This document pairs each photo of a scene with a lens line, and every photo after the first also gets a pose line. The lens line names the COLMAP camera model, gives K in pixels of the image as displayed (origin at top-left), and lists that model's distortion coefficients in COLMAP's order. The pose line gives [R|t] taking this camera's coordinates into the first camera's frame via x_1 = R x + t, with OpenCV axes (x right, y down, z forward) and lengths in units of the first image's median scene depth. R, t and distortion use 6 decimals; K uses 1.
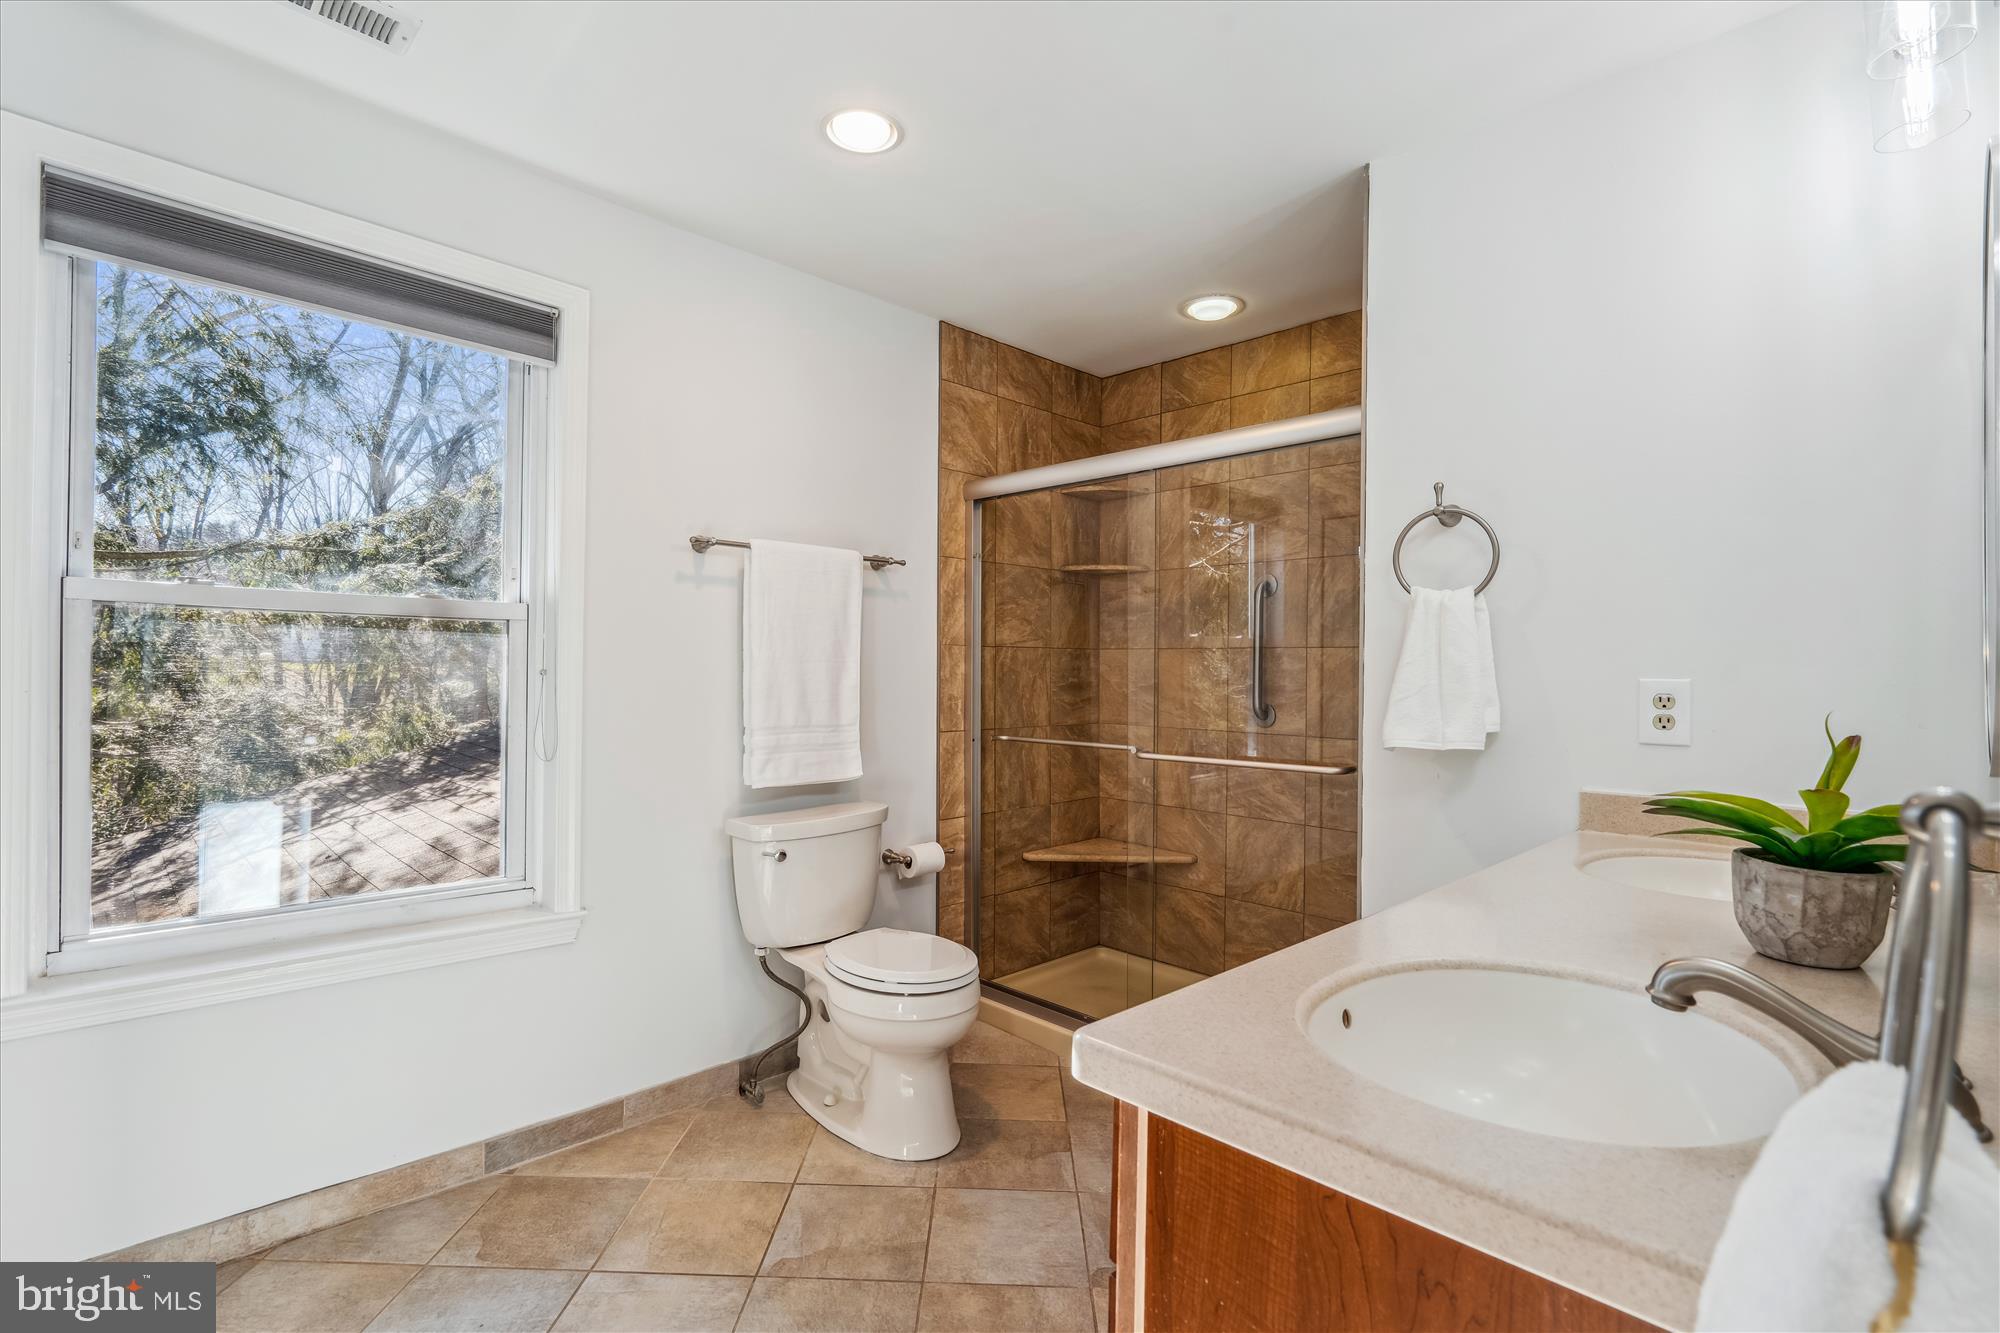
lens RADIAL K [[929.3, 0, 991.8], [0, 929.3, 674.1], [0, 0, 1]] dist [0.001747, 0.000107]
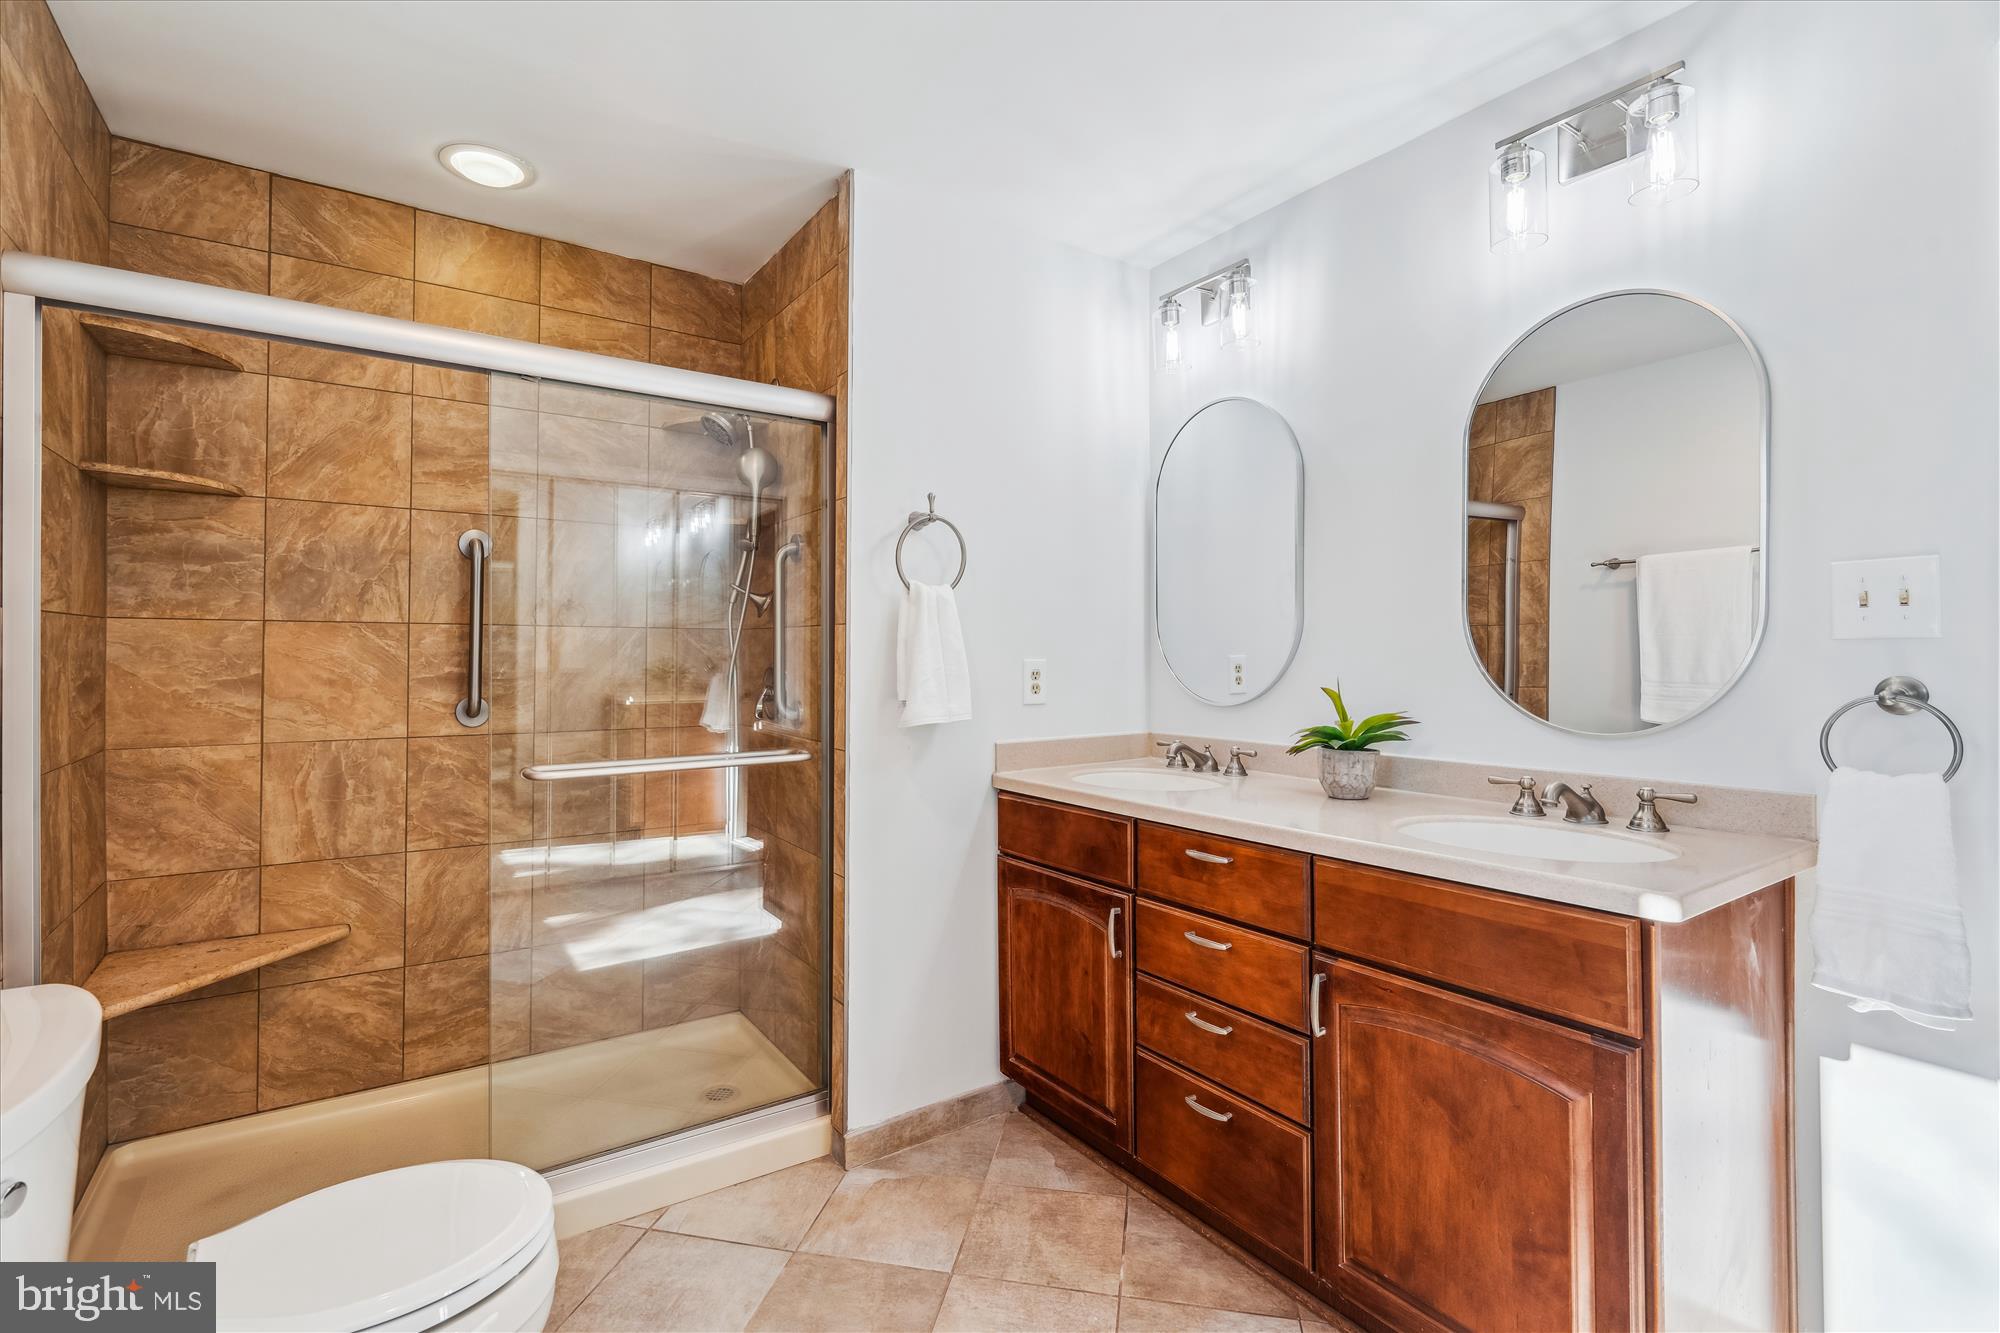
lens RADIAL K [[929.3, 0, 1004.7], [0, 929.3, 655.3], [0, 0, 1]] dist [0.001747, 0.000107]
pose [[0.181461, -0.009977, 0.983347, -0.369347], [0.004007, 0.999948, 0.009406, -0.007724], [-0.983390, 0.002234, 0.181492, 0.400896]]
